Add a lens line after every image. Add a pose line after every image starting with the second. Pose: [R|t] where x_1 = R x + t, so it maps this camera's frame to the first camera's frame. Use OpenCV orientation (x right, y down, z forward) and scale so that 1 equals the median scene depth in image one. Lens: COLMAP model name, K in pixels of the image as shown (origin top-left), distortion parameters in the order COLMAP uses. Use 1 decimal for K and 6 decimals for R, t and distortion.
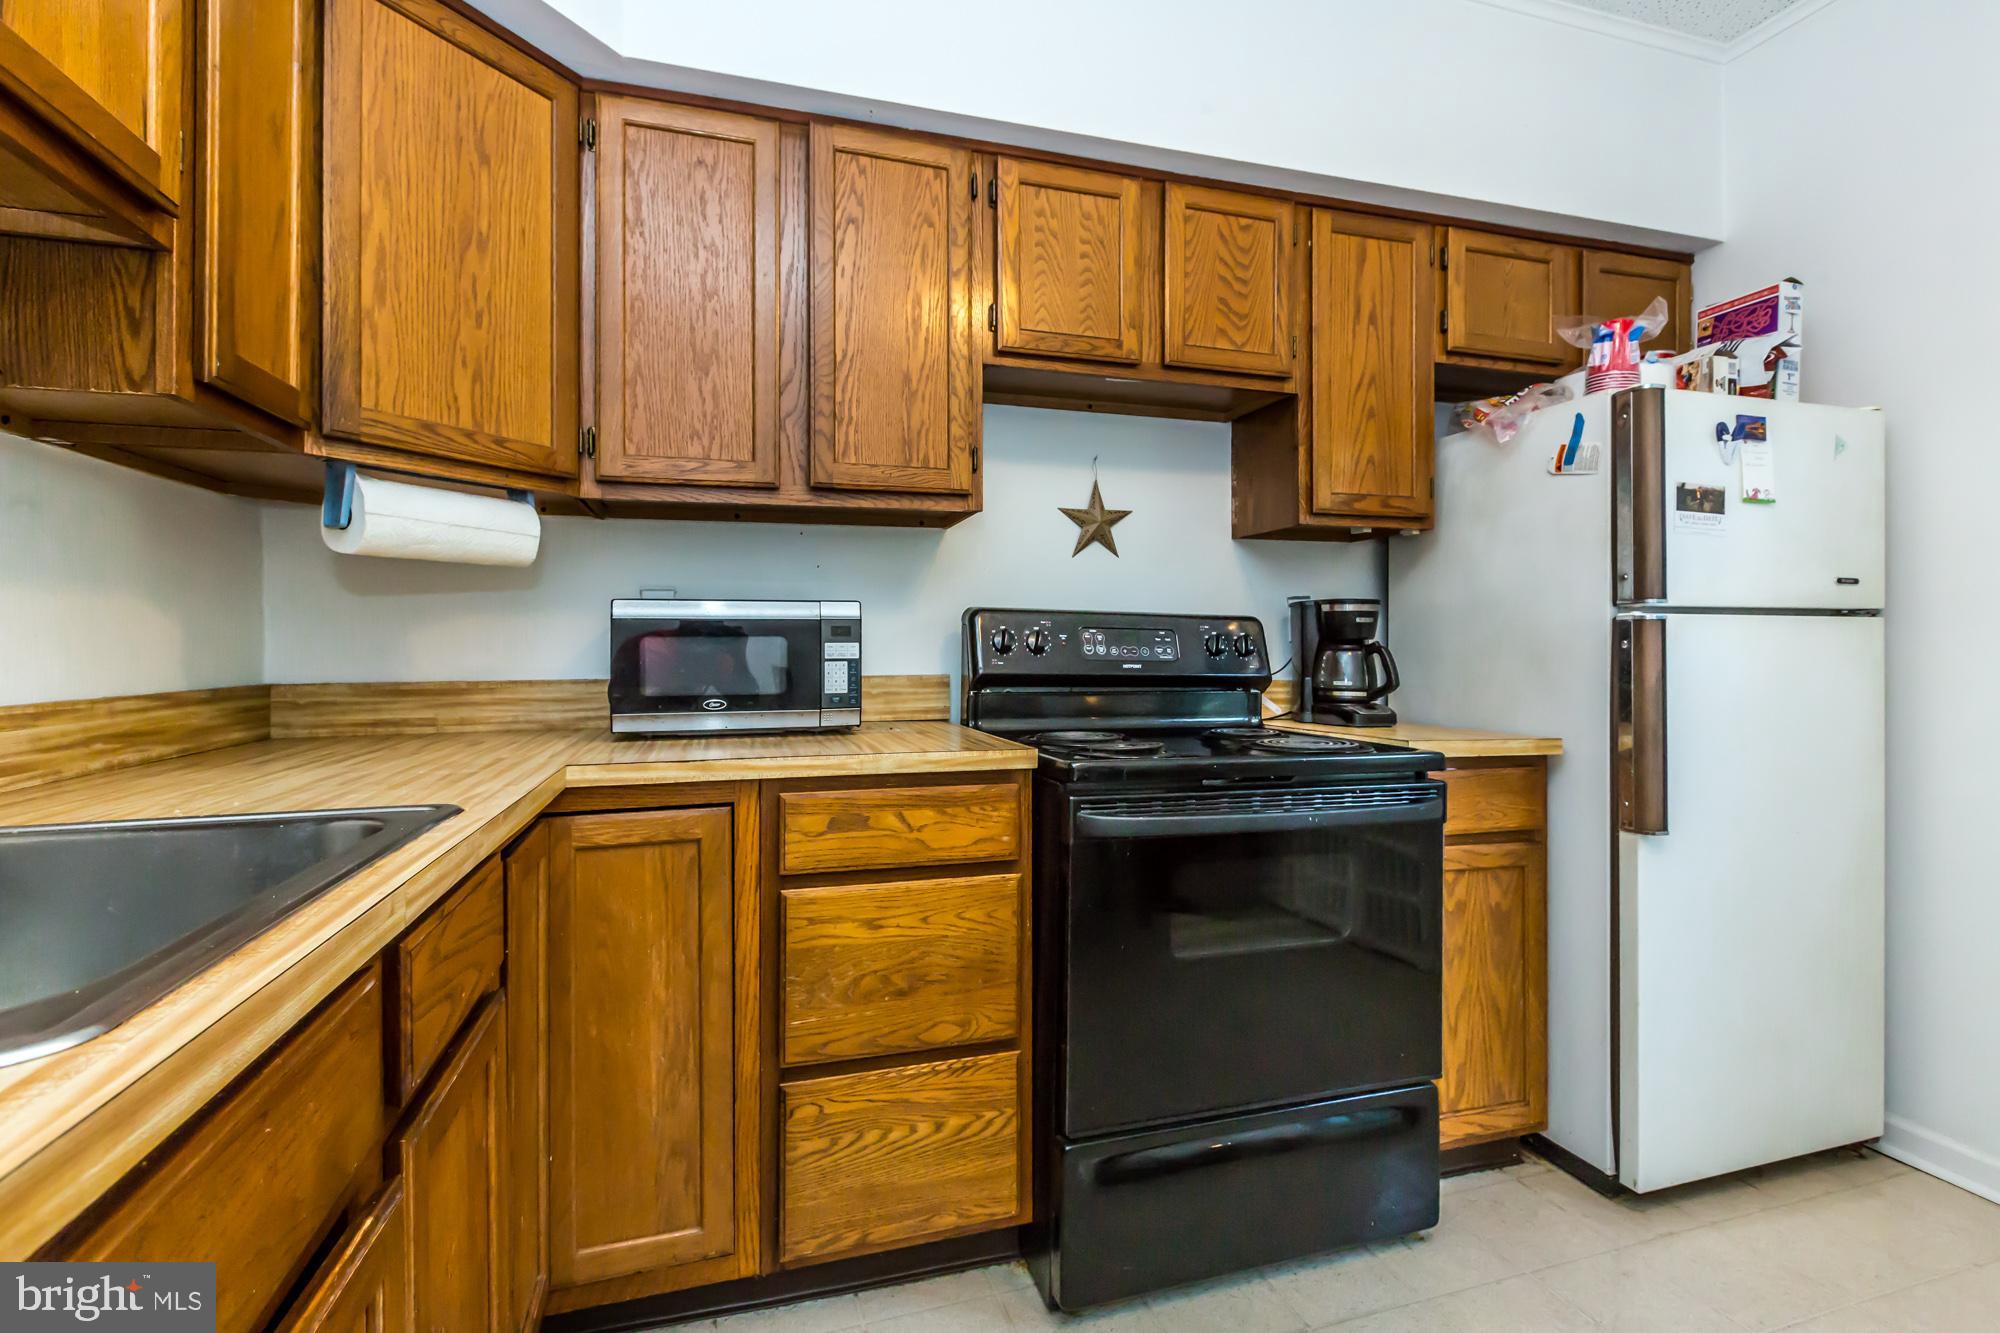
lens RADIAL K [[901.5, 0, 994.7], [0, 901.5, 640.2], [0, 0, 1]] dist [-0.002089, -0.000290]
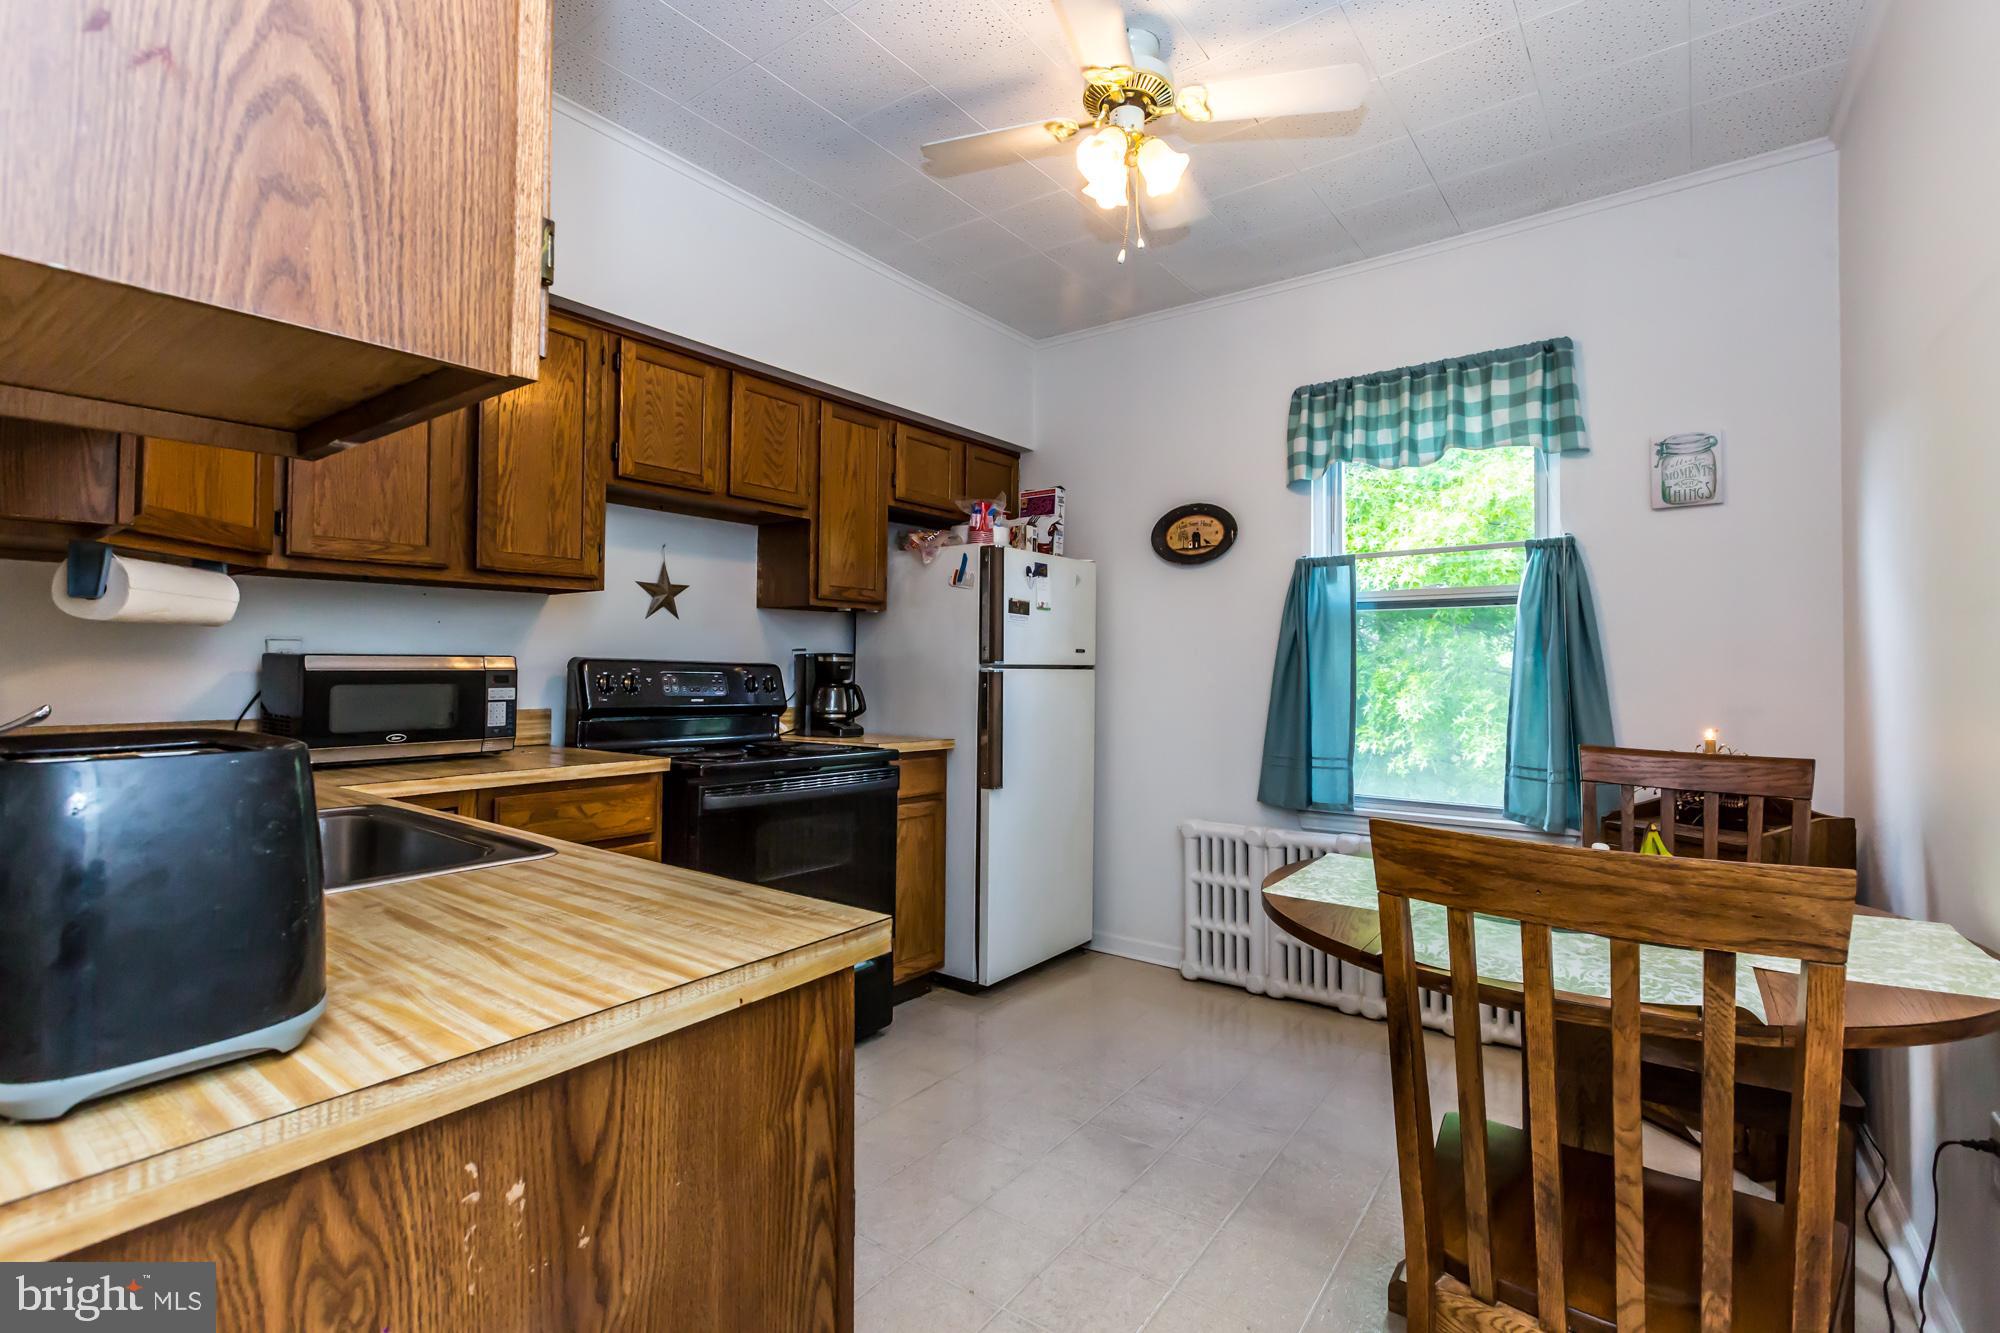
lens RADIAL K [[912.3, 0, 1019.1], [0, 912.3, 648.3], [0, 0, 1]] dist [0.001387, 0.000344]
pose [[0.795422, 0.019385, 0.605745, -0.341150], [-0.012306, 0.999799, -0.015836, -0.039251], [-0.605930, 0.005142, 0.795501, -0.478200]]
